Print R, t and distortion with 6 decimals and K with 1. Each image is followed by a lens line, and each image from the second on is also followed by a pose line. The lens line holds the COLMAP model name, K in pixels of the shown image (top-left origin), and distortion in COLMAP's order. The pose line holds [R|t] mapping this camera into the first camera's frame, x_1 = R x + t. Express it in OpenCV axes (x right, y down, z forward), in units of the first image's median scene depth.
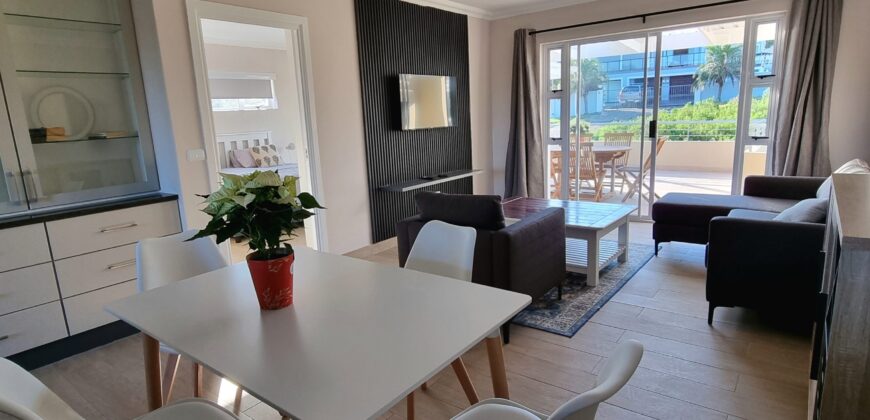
lens RADIAL K [[475.1, 0, 431.4], [0, 475.1, 208.9], [0, 0, 1]] dist [-0.002679, 0.000561]
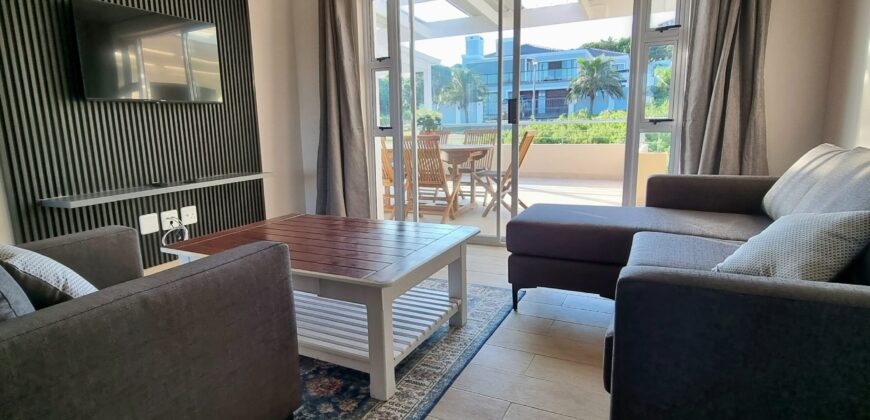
lens RADIAL K [[471.7, 0, 399.5], [0, 471.7, 208.3], [0, 0, 1]] dist [0.001777, -0.000289]
pose [[0.987566, -0.012581, 0.156699, 0.178406], [0.017131, 0.999469, -0.027725, -0.010609], [-0.156267, 0.030065, 0.987257, 0.325034]]
